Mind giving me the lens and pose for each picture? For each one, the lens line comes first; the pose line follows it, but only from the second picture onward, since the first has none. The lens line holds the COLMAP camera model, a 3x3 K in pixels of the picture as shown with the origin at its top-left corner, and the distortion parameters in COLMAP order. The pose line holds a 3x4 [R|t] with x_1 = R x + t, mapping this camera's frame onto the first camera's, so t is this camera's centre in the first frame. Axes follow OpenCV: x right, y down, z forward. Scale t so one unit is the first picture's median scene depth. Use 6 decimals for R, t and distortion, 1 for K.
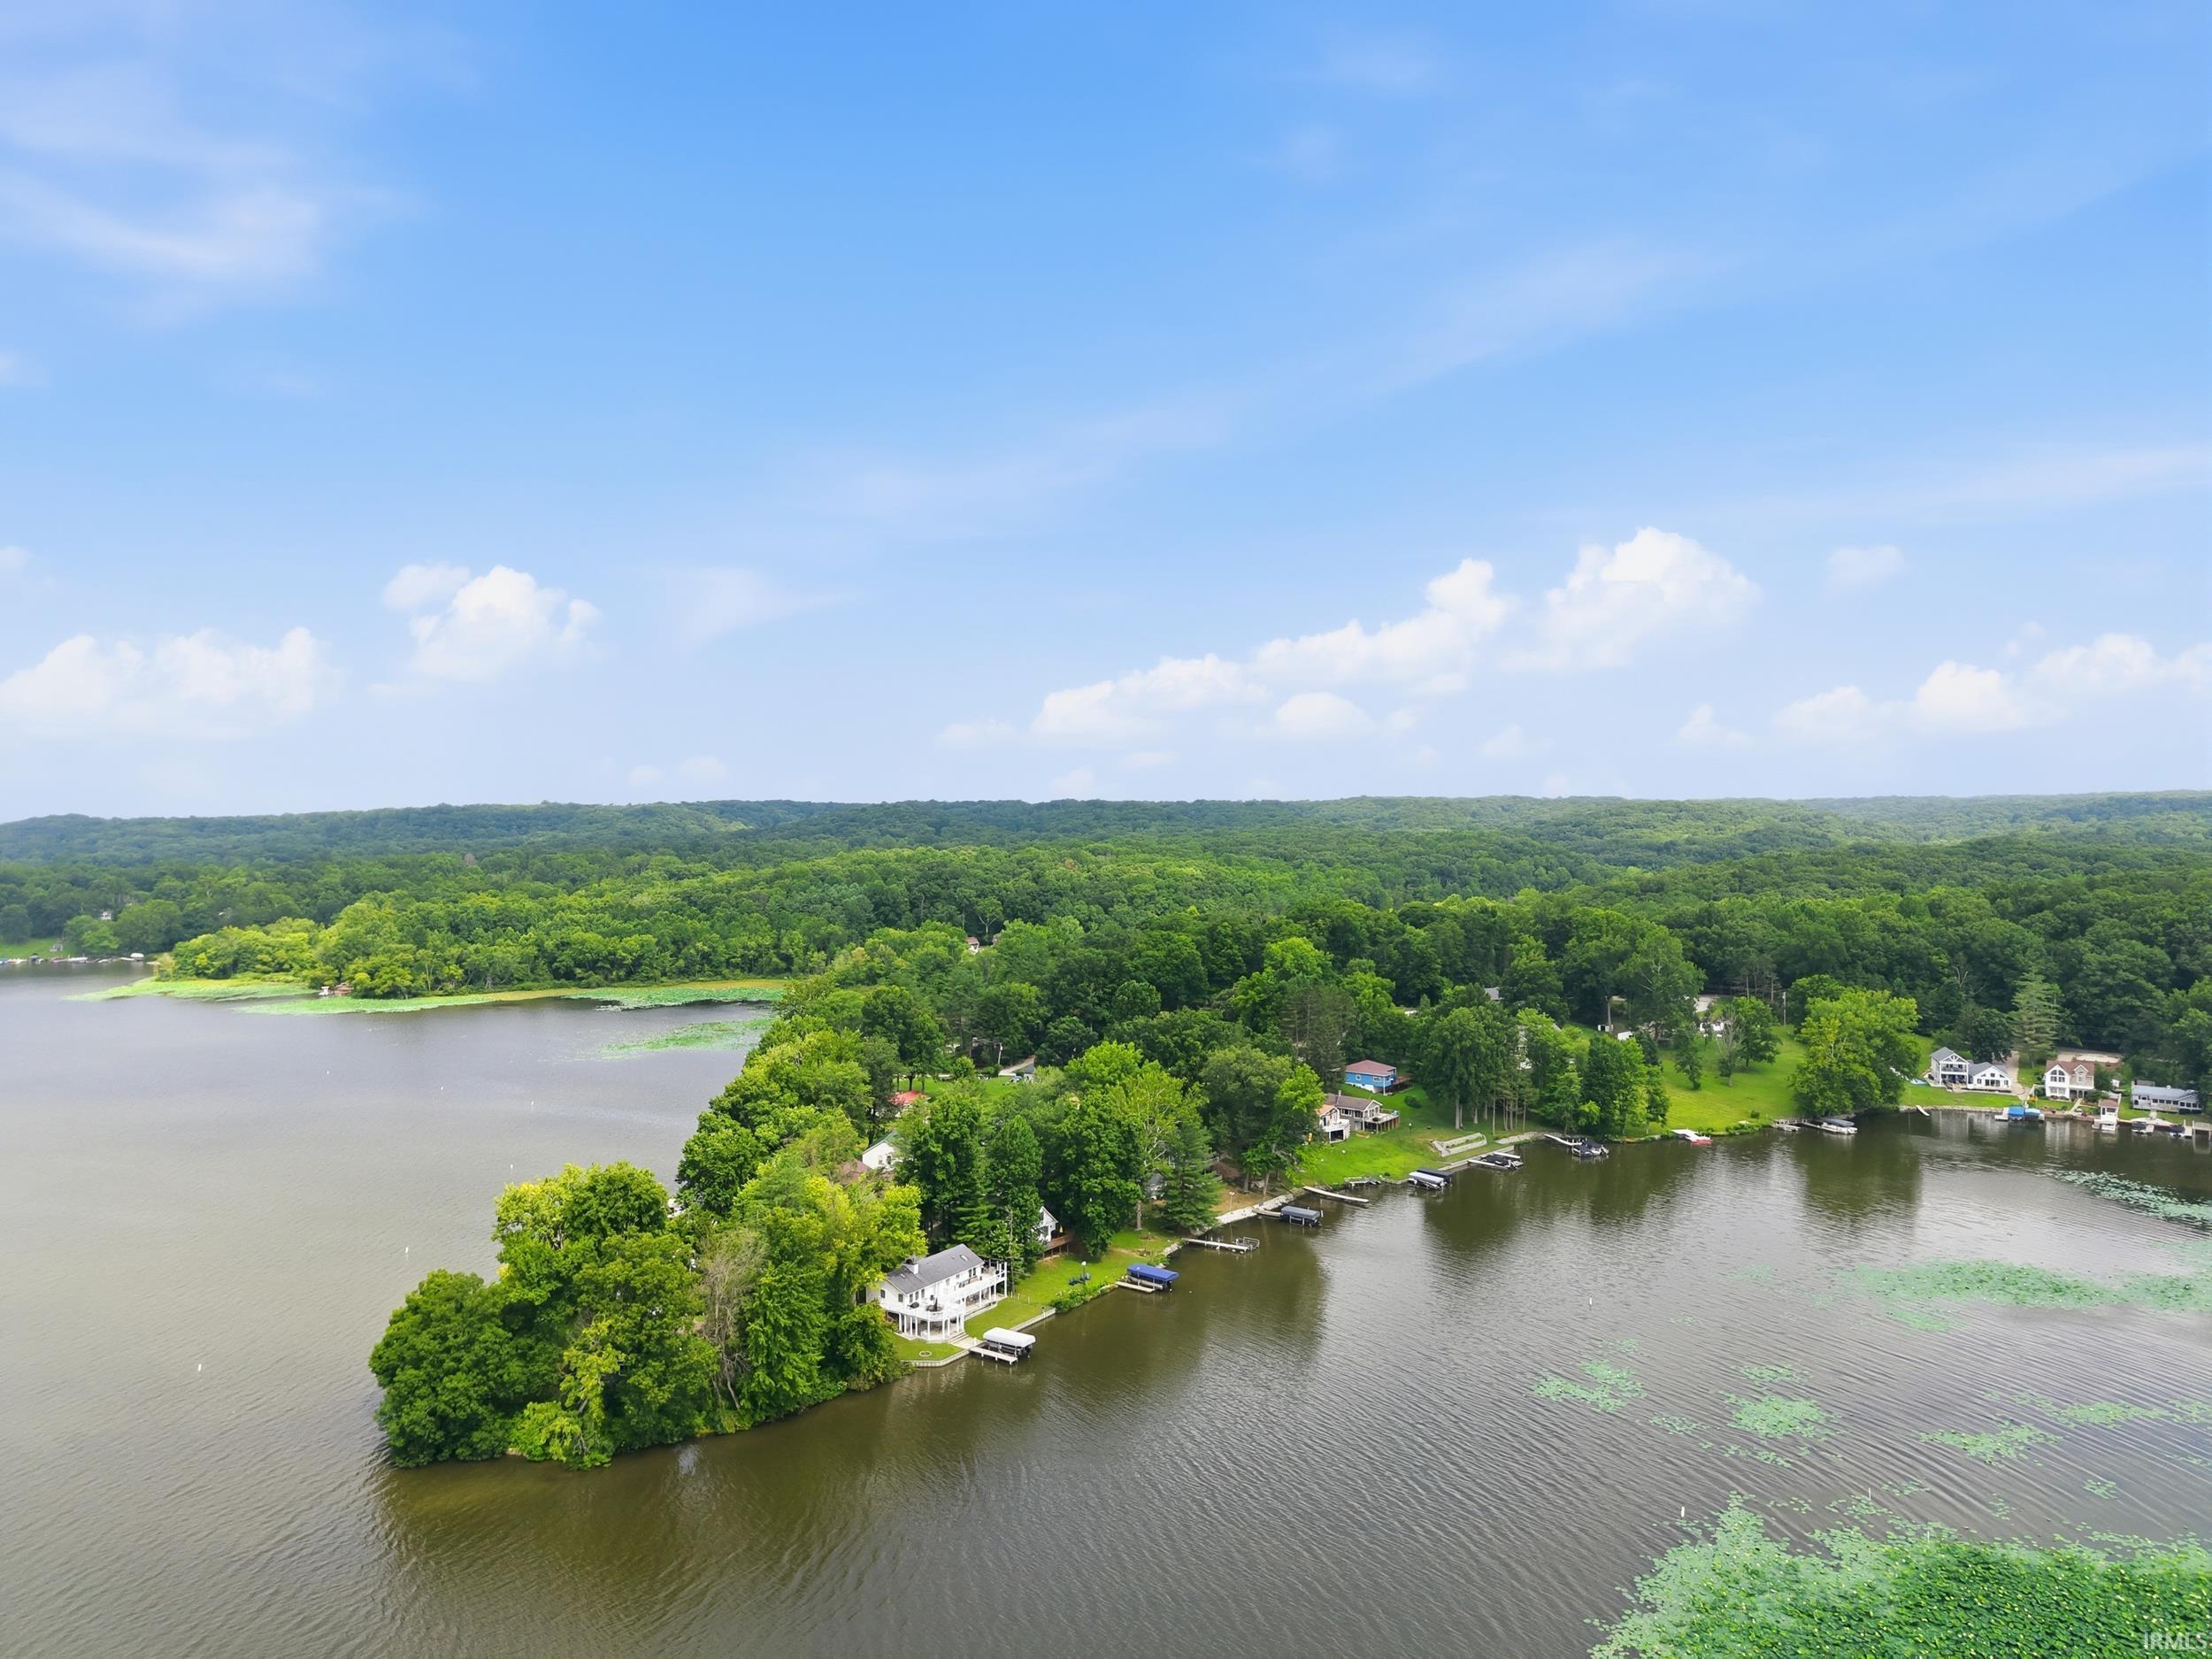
lens RADIAL K [[1480.4, 0, 1106.0], [0, 1480.4, 829.5], [0, 0, 1]] dist [0.043178, -0.043089]
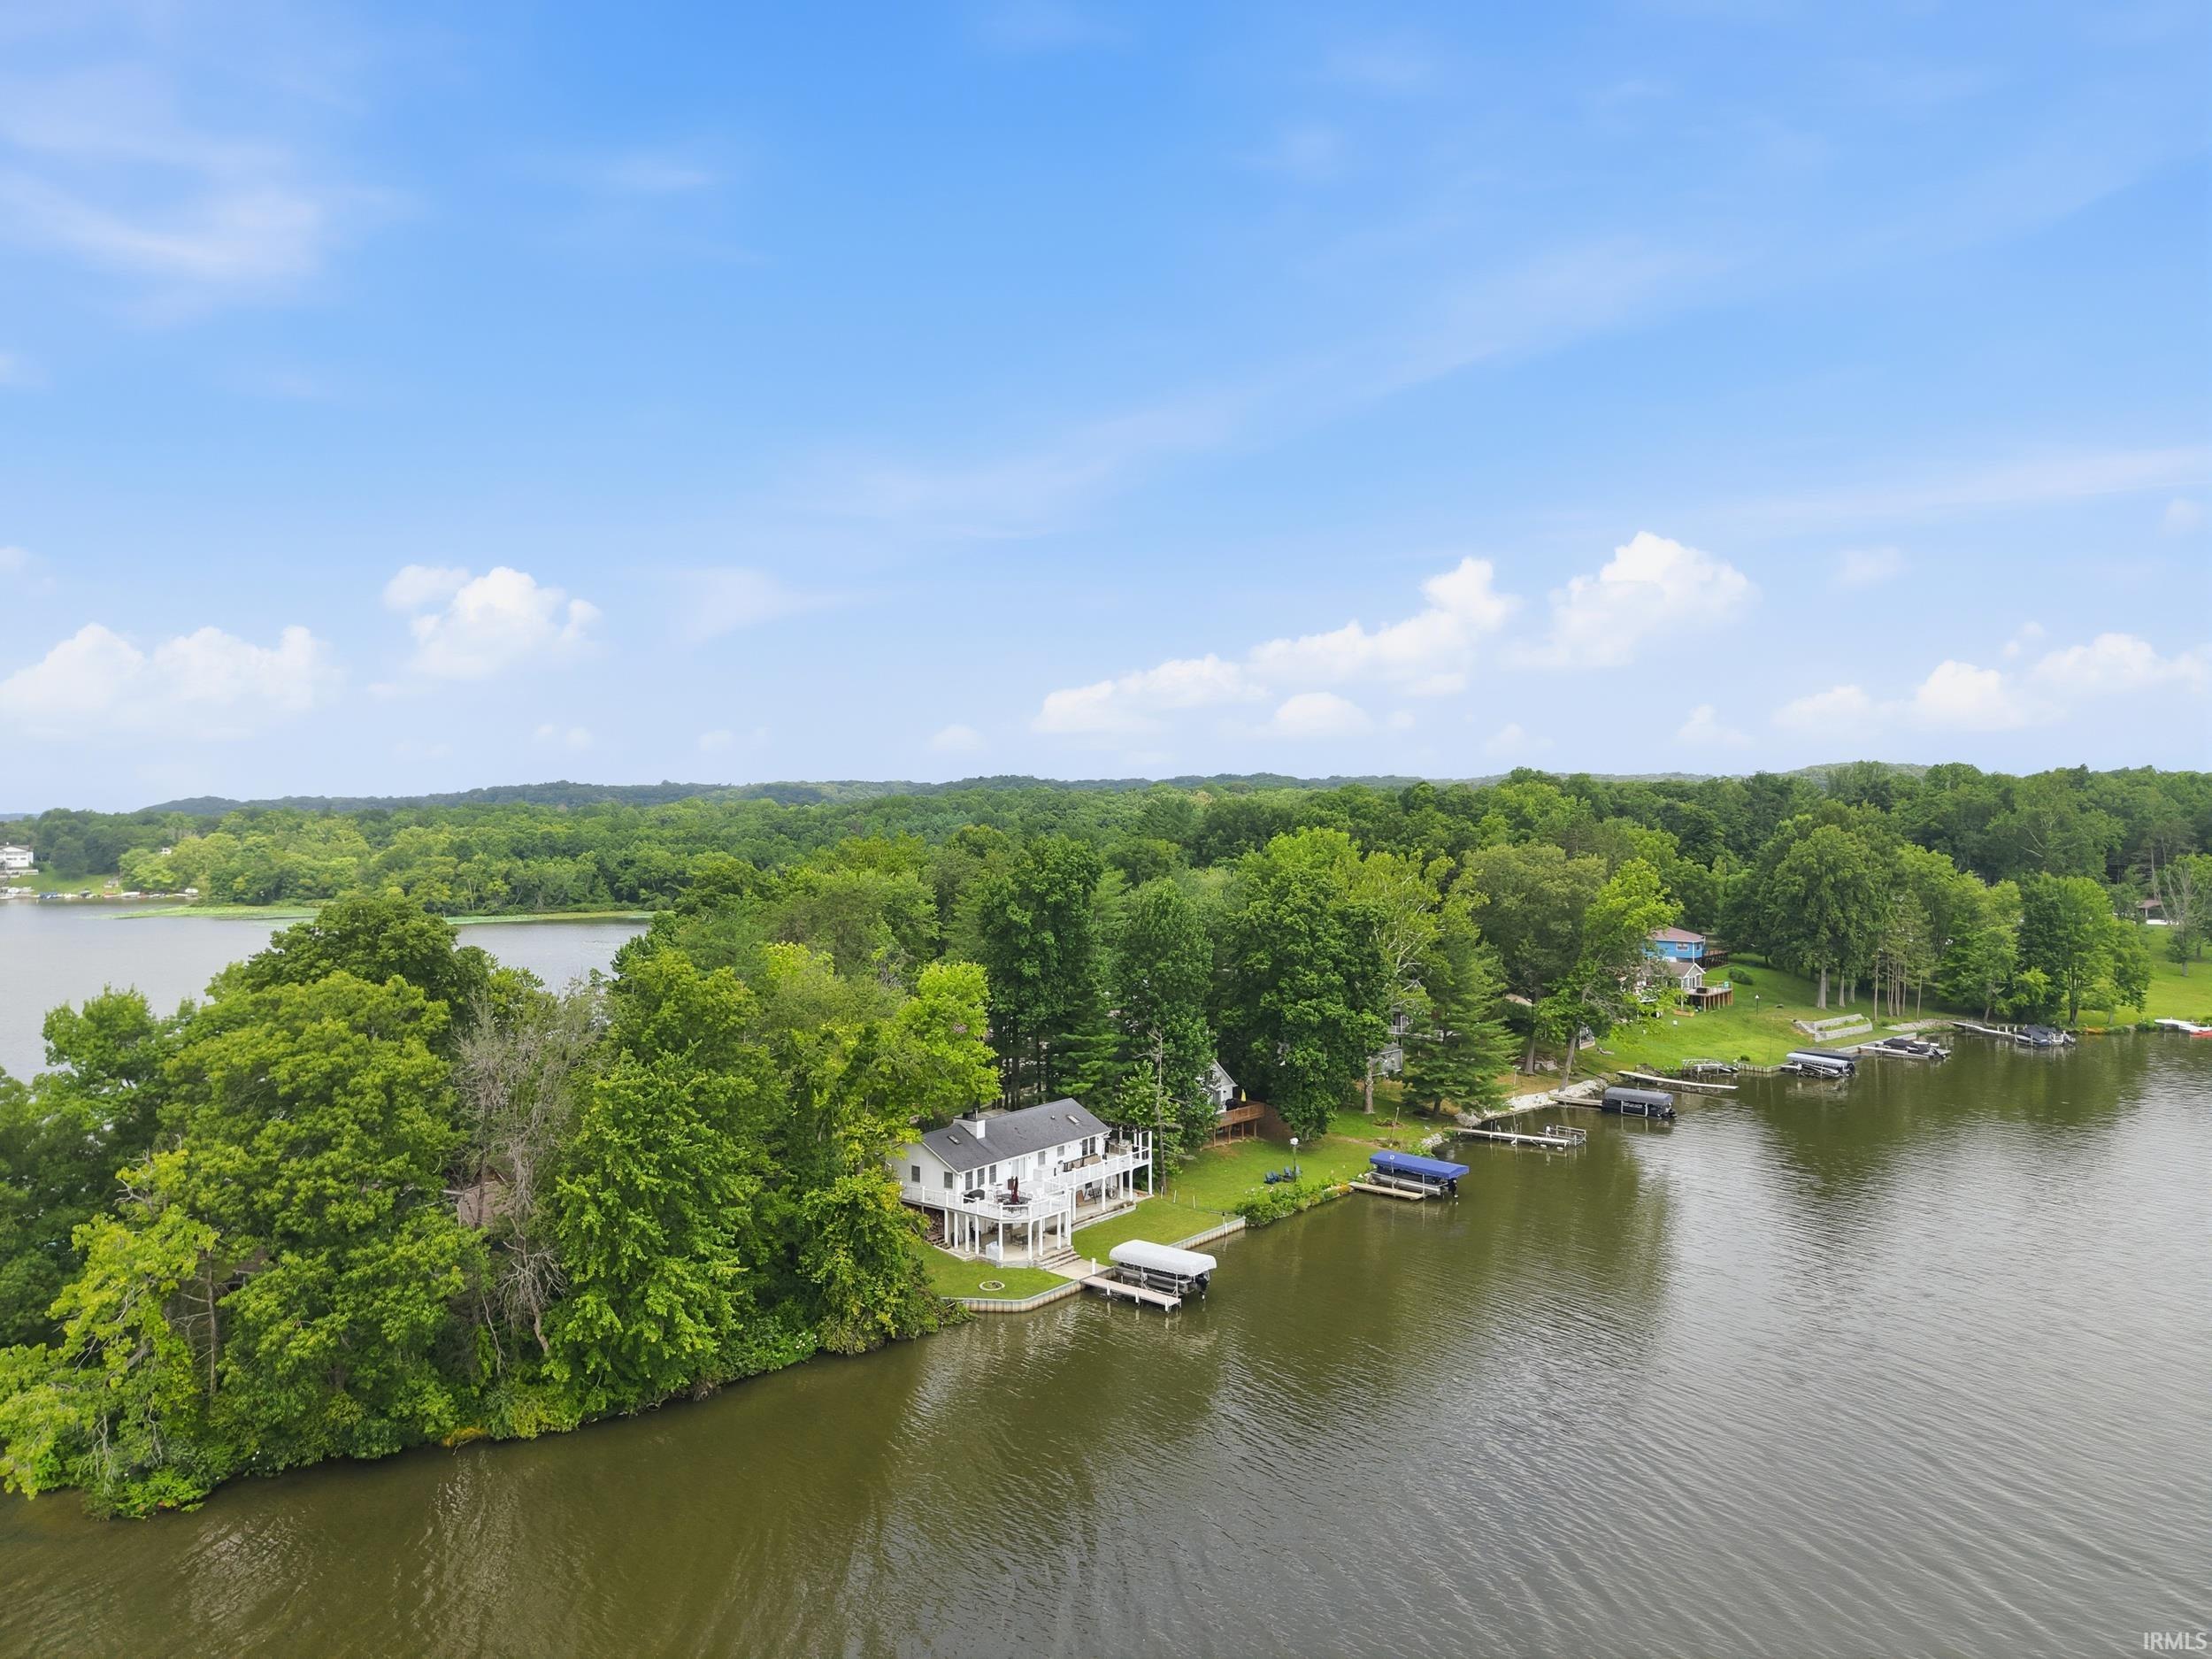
lens RADIAL K [[1480.4, 0, 1106.0], [0, 1480.4, 829.5], [0, 0, 1]] dist [0.043178, -0.043089]
pose [[0.996548, -0.002694, -0.082974, -0.033355], [0.002368, 0.999989, -0.004023, 0.158080], [0.082984, 0.003812, 0.996544, 0.398850]]
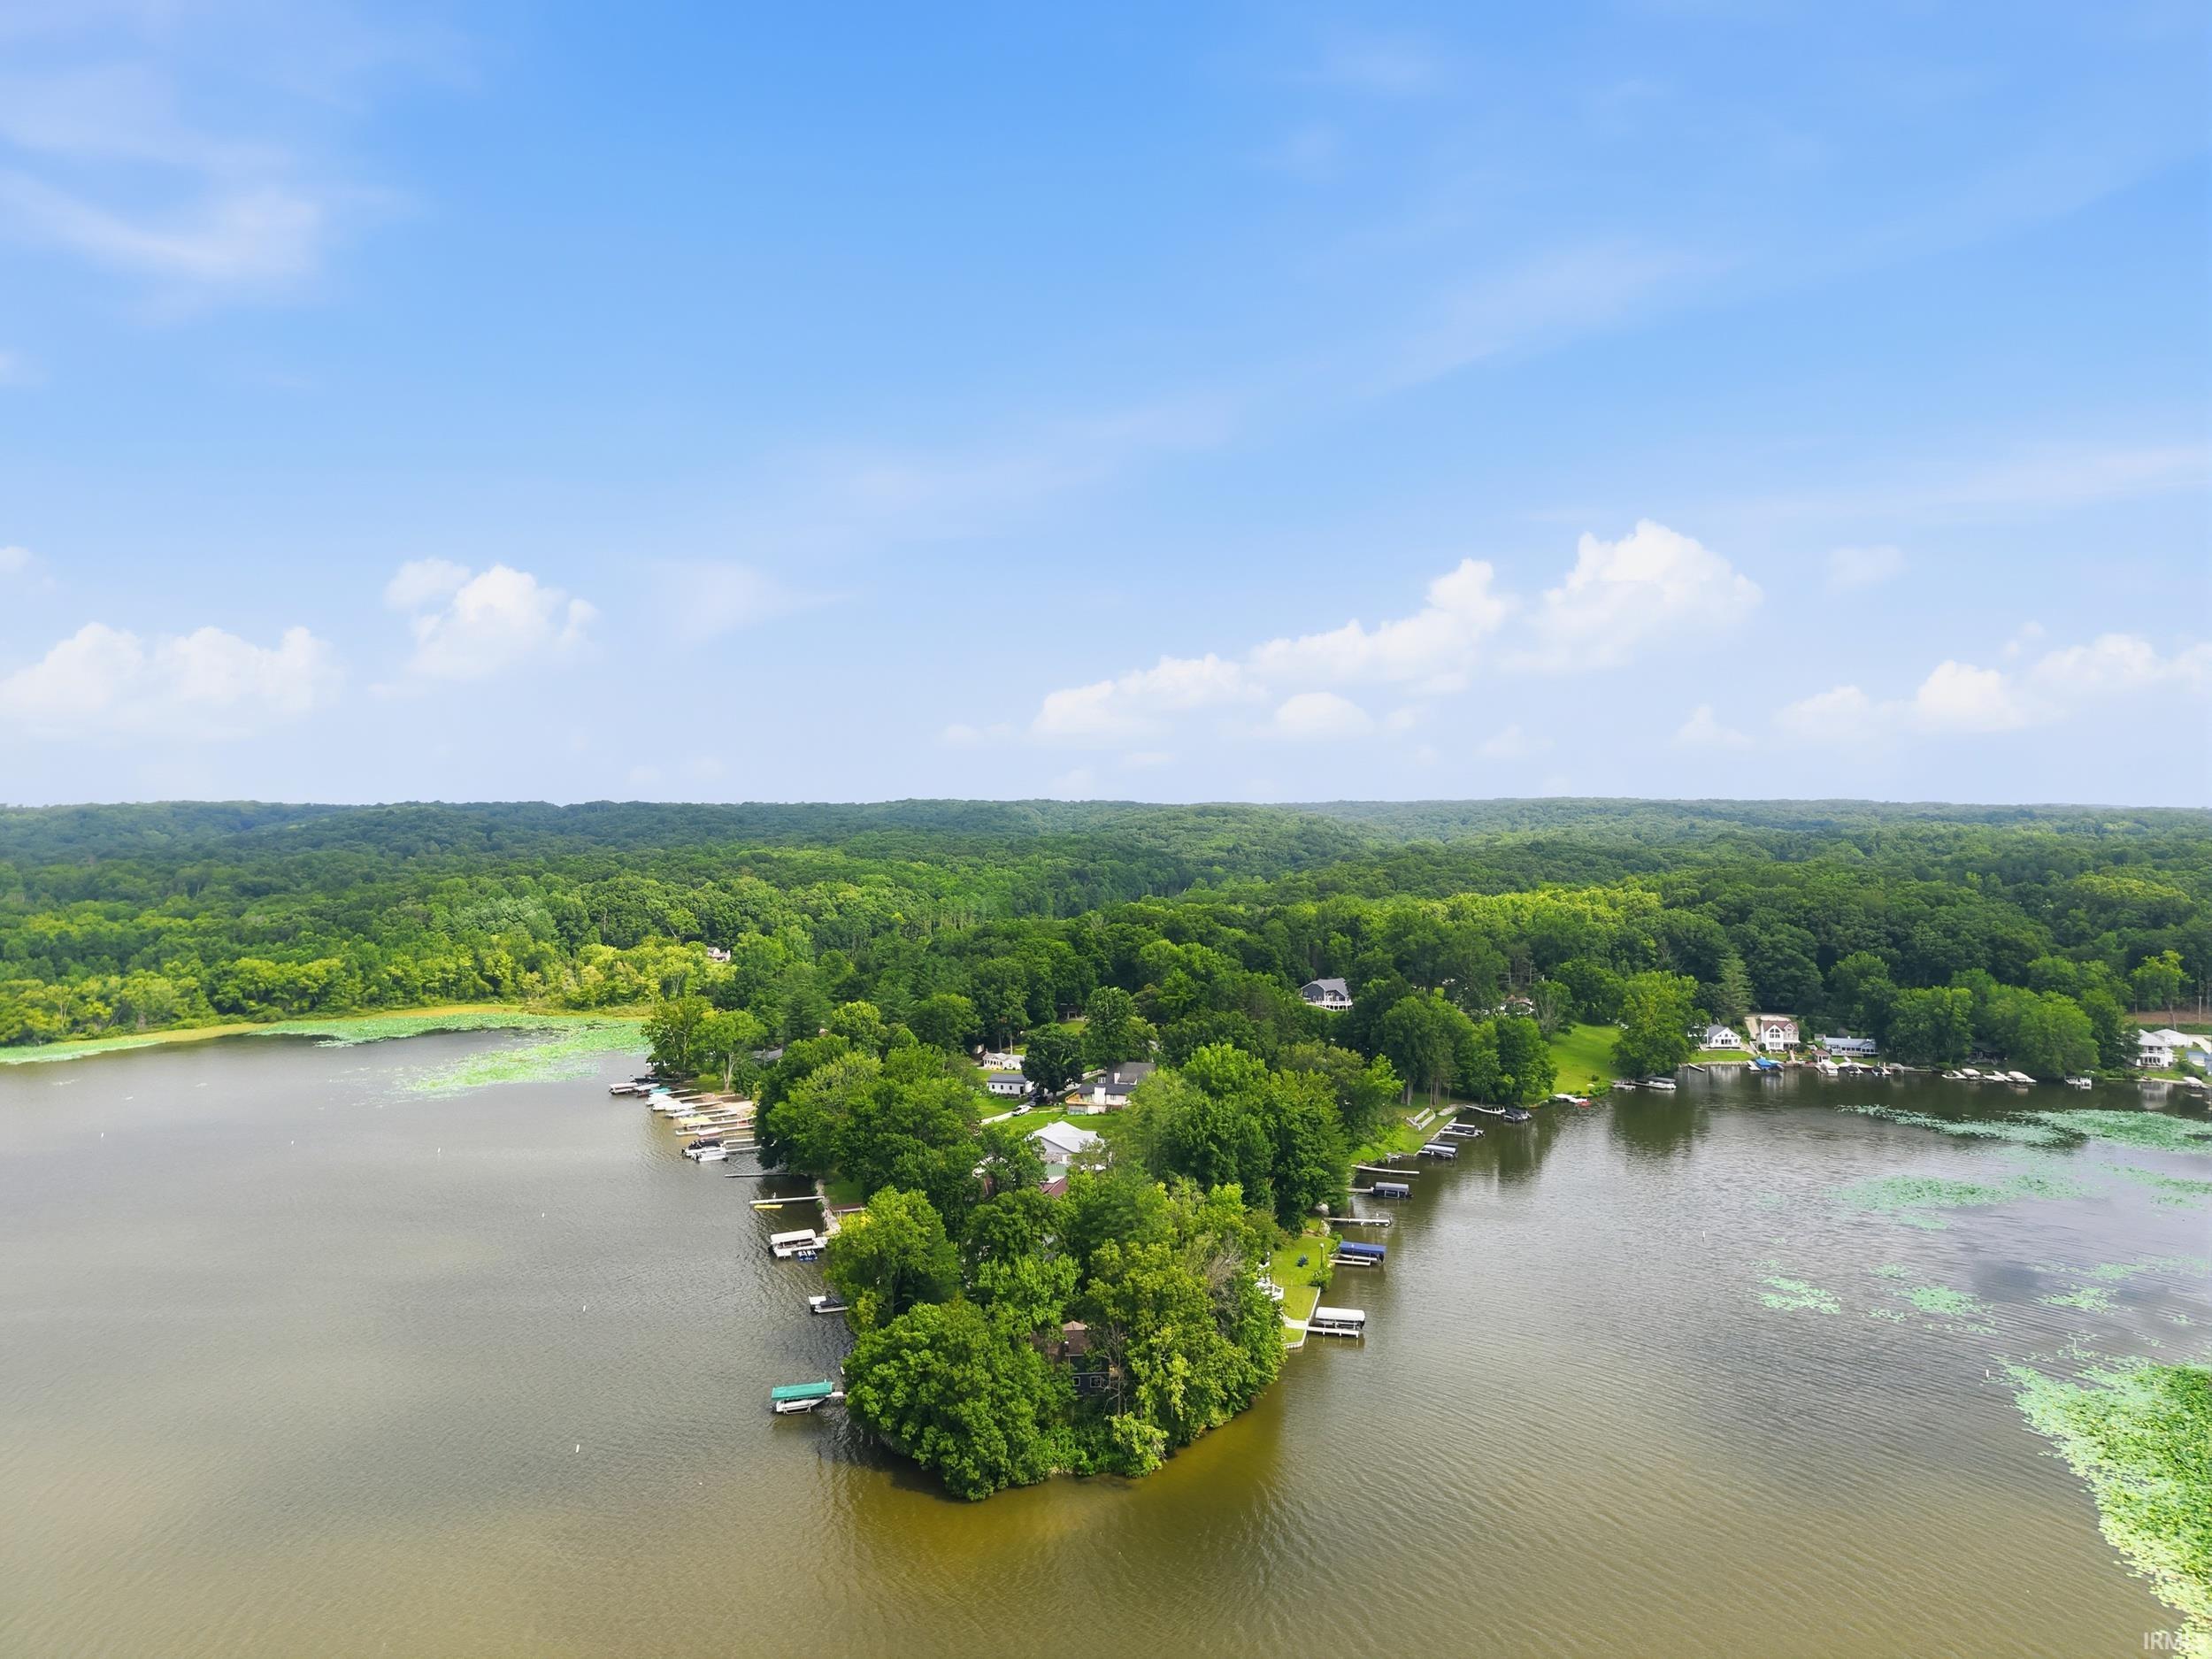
lens RADIAL K [[1480.4, 0, 1106.0], [0, 1480.4, 829.5], [0, 0, 1]] dist [0.043178, -0.043089]
pose [[0.938284, -0.002636, 0.345855, -0.471634], [0.003003, 0.999995, -0.000526, -0.011003], [-0.345852, 0.001533, 0.938288, 0.026805]]
